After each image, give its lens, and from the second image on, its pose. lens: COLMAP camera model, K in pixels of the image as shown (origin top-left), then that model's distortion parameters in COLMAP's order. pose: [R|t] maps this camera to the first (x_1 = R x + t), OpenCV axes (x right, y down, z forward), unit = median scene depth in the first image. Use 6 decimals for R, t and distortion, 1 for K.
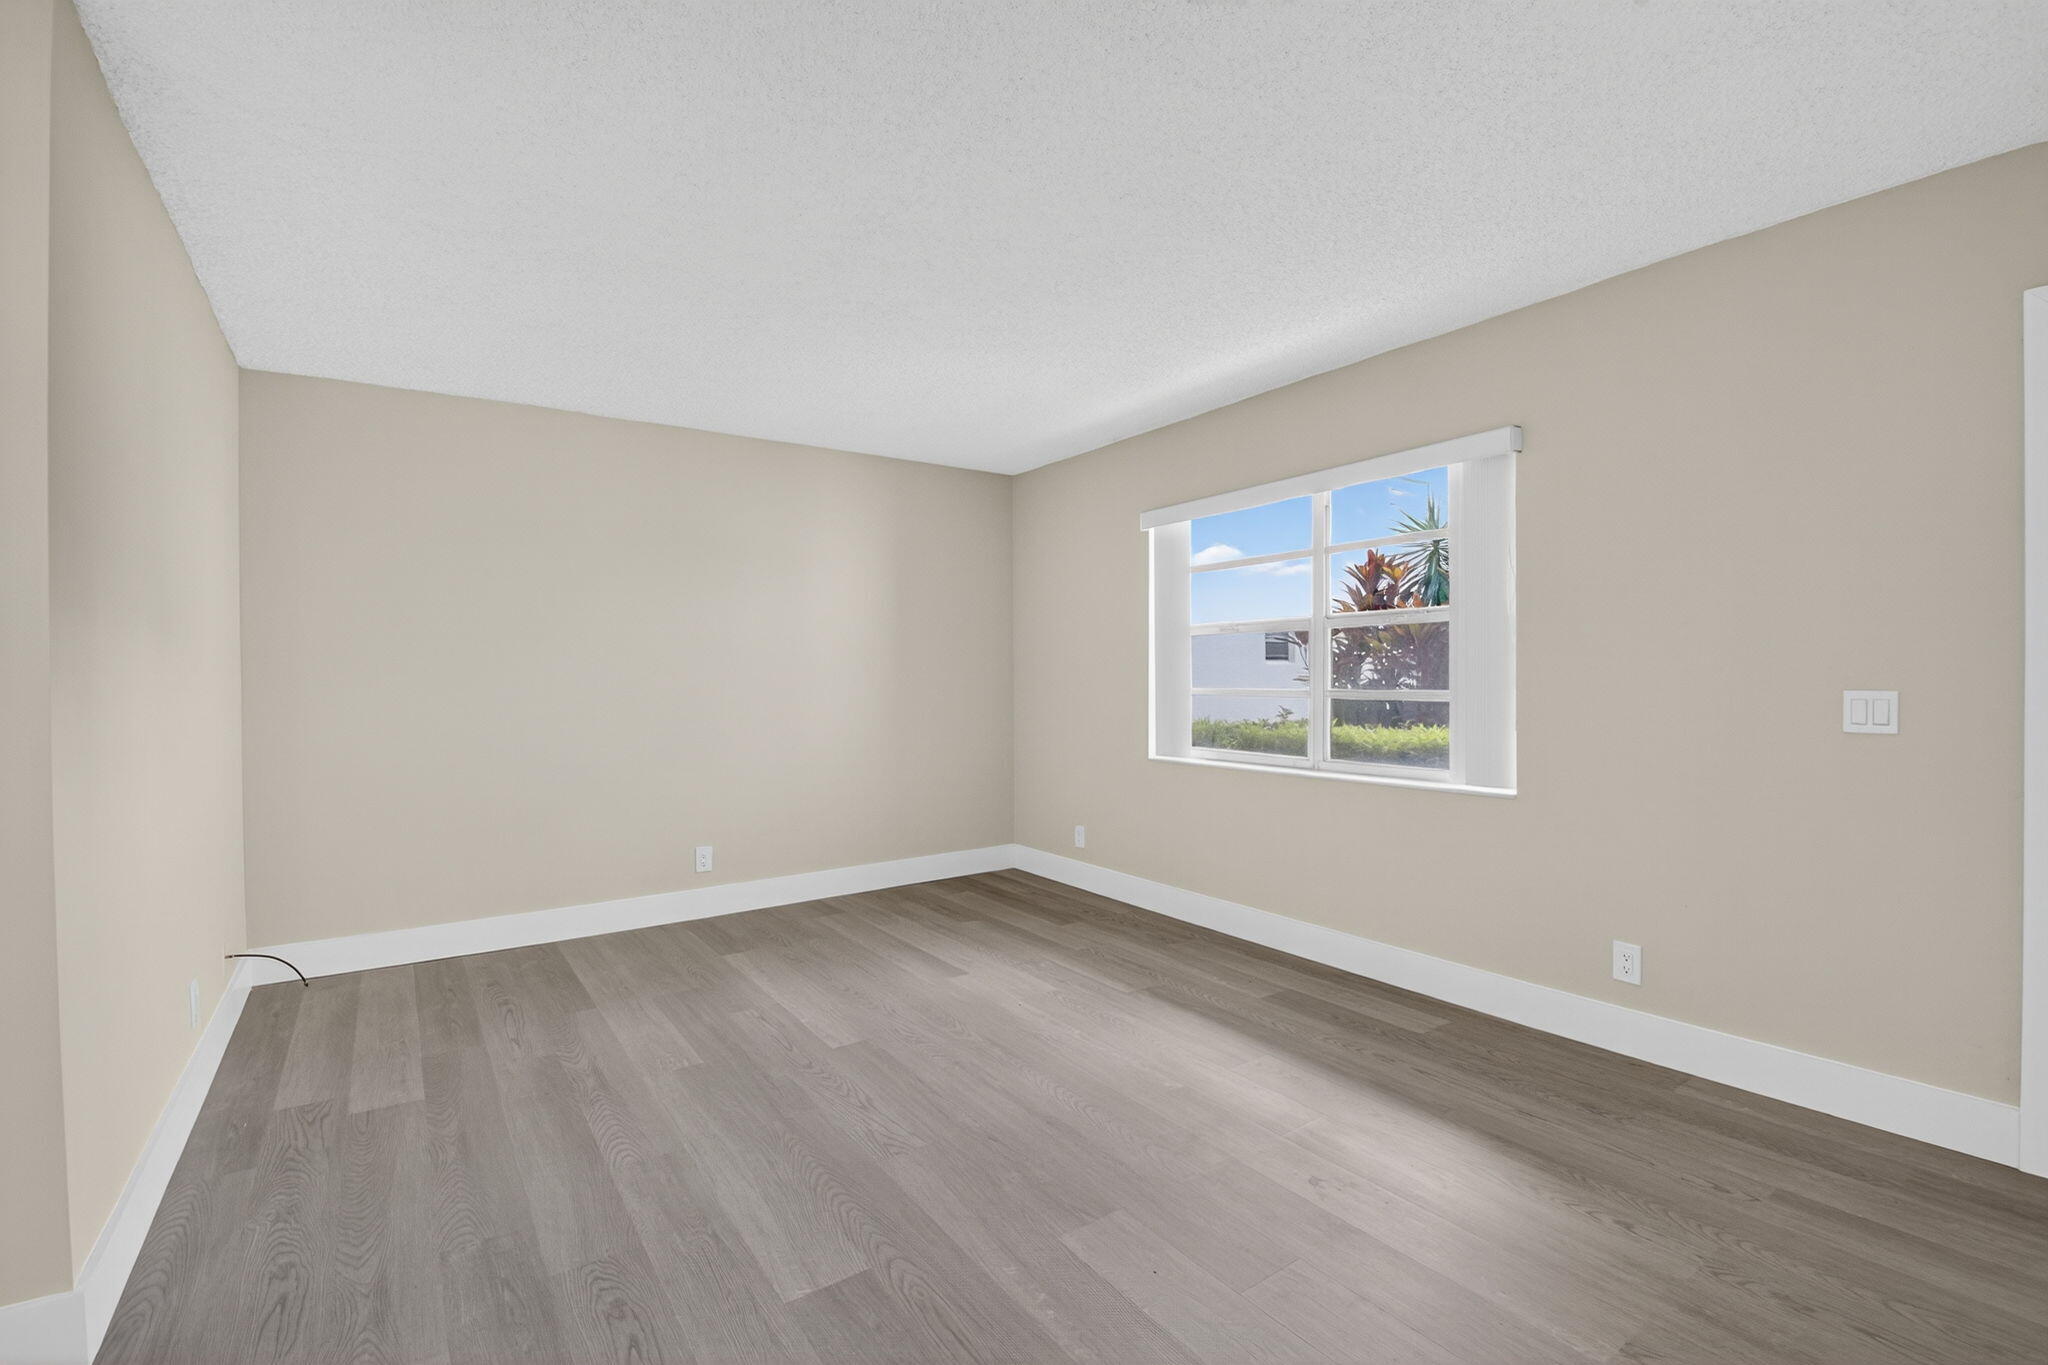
lens RADIAL K [[922.9, 0, 1028.2], [0, 922.9, 674.6], [0, 0, 1]] dist [0.014467, -0.031176]
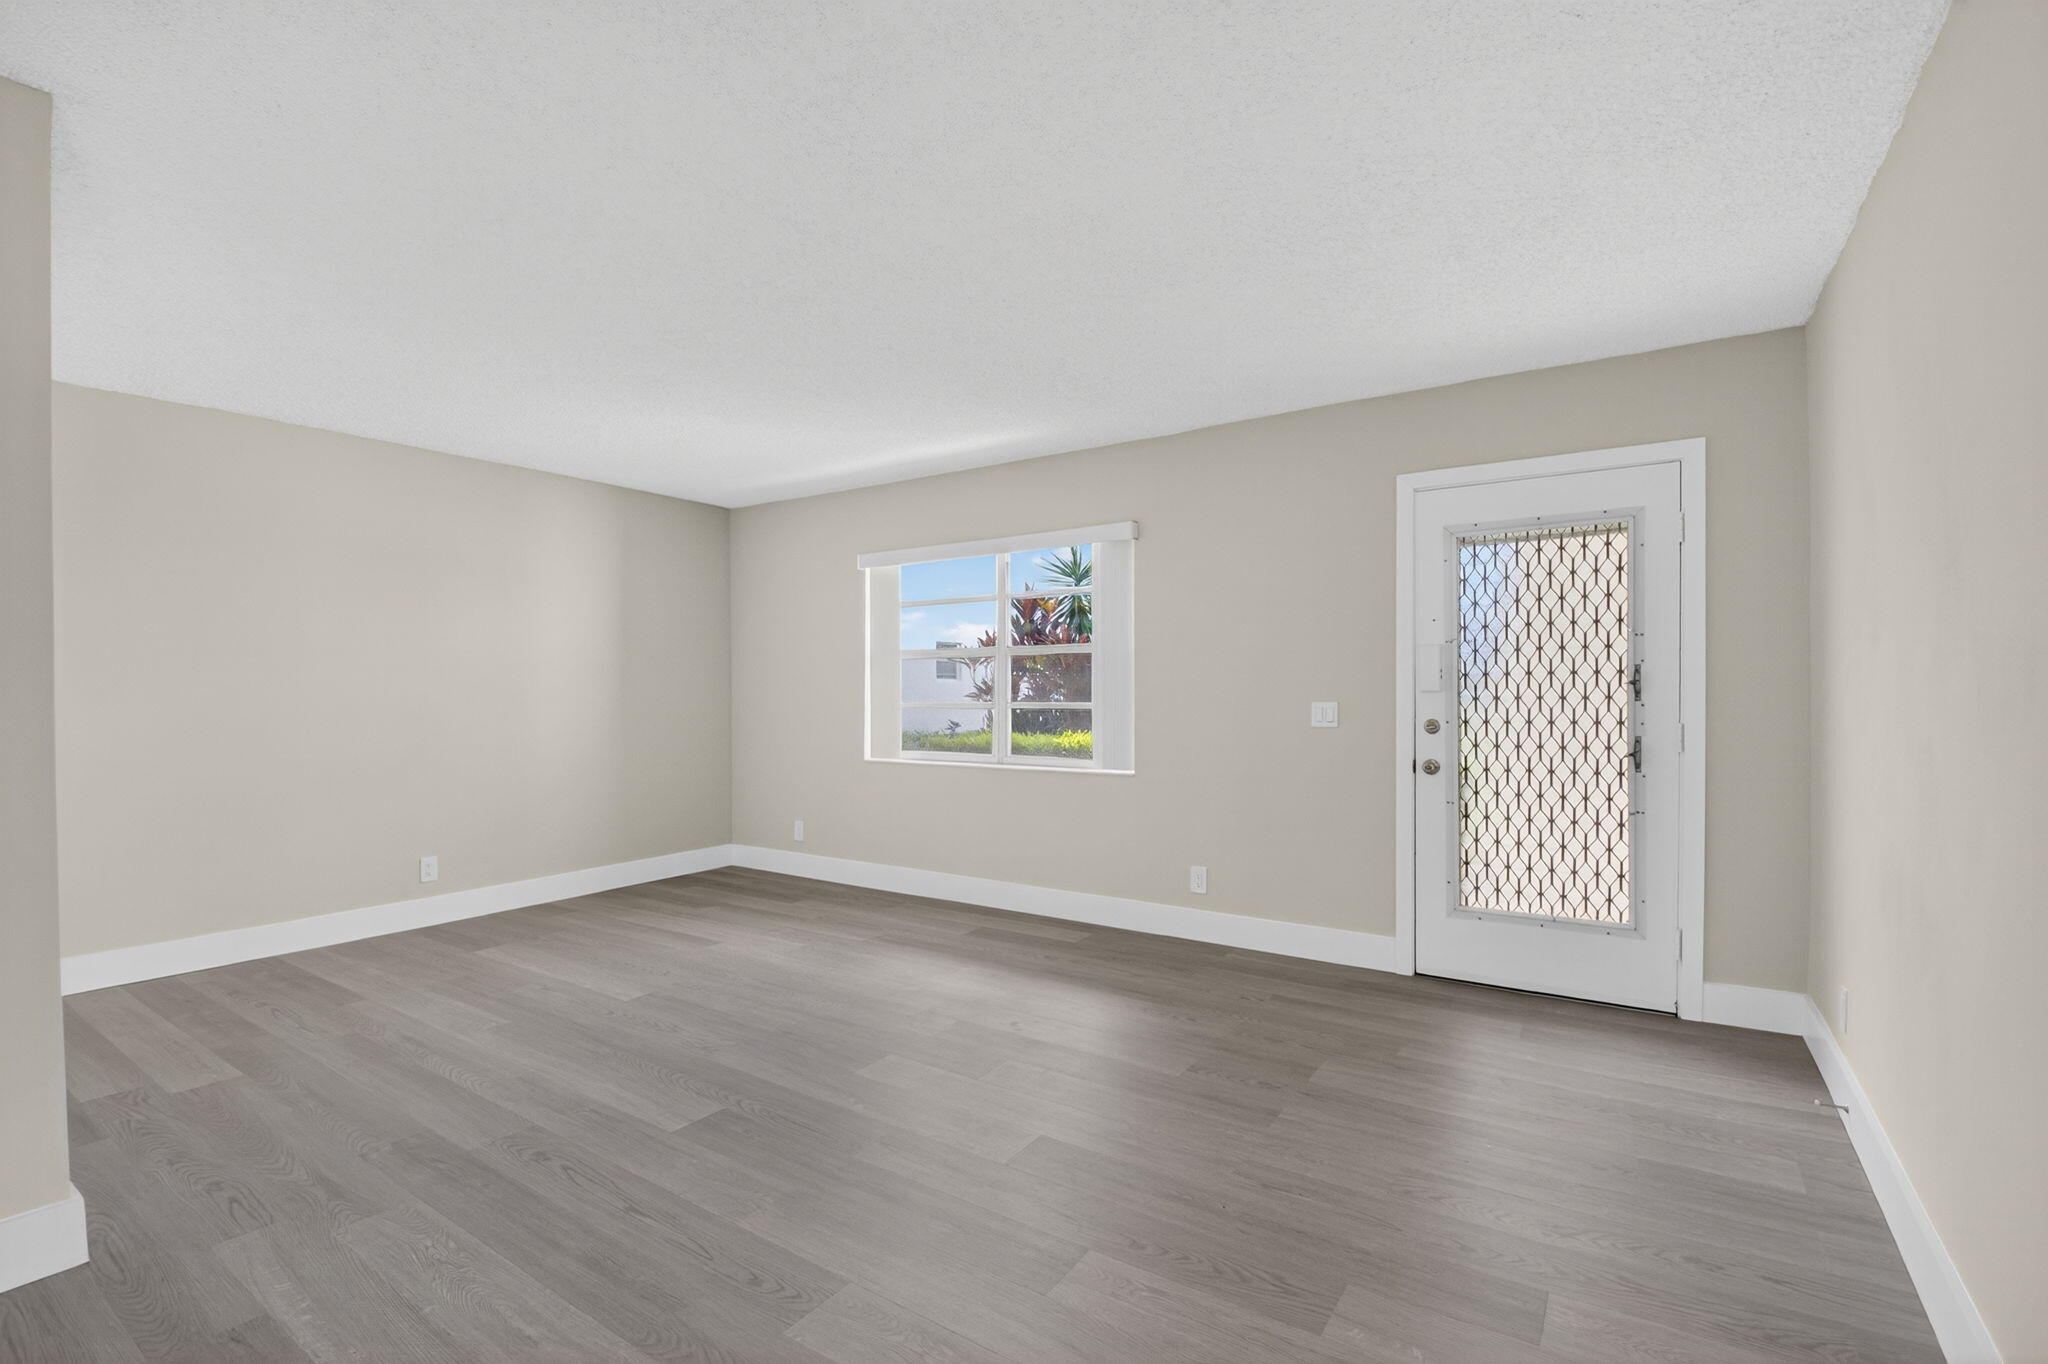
lens RADIAL K [[922.9, 0, 1028.2], [0, 922.9, 674.1], [0, 0, 1]] dist [0.014467, -0.031176]
pose [[0.933978, 0.010124, 0.357186, -0.117395], [-0.003624, 0.999816, -0.018862, 0.000383], [-0.357311, 0.016323, 0.933843, -0.237622]]
